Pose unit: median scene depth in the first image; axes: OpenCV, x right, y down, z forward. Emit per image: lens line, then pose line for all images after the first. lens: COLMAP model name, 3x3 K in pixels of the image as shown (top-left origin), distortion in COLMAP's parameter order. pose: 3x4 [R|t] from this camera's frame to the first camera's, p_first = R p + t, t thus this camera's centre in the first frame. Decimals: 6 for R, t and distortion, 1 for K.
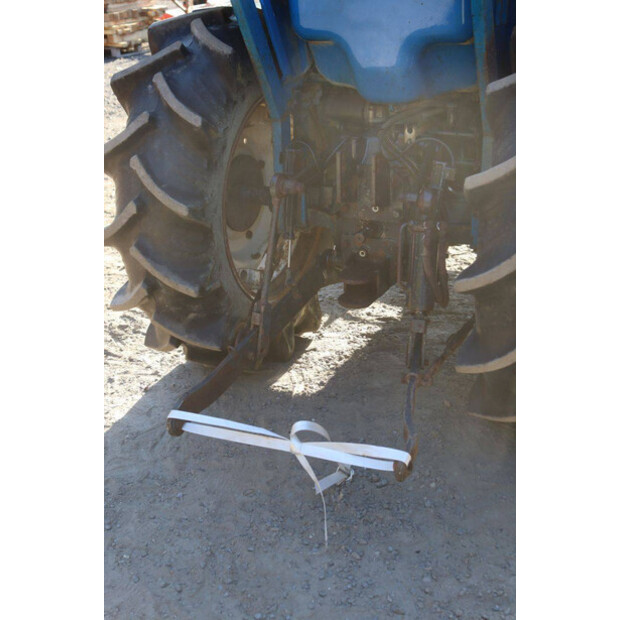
lens RADIAL K [[967.4, 0, 309.4], [0, 967.4, 323.6], [0, 0, 1]] dist [0.160360, 0.038543]
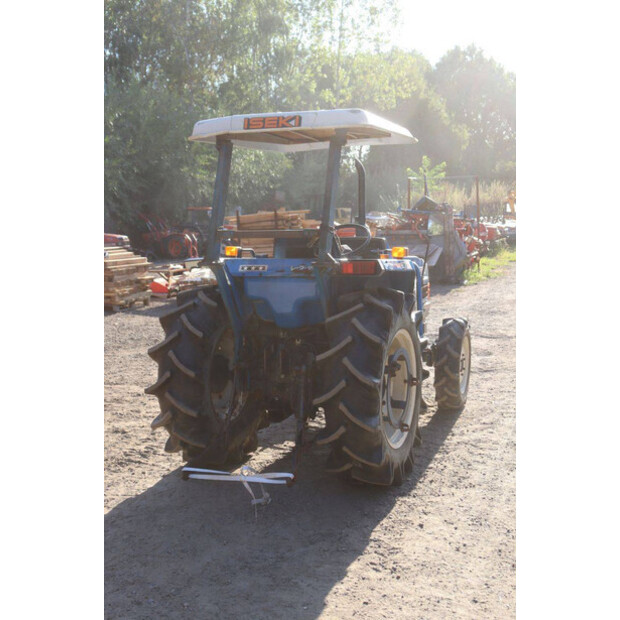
lens RADIAL K [[967.4, 0, 309.4], [0, 967.4, 323.6], [0, 0, 1]] dist [0.160360, 0.038543]
pose [[0.998718, 0.013177, 0.048867, 0.019473], [-0.000260, 0.966835, -0.255402, 0.284549], [-0.050612, 0.255062, 0.965599, -0.981357]]
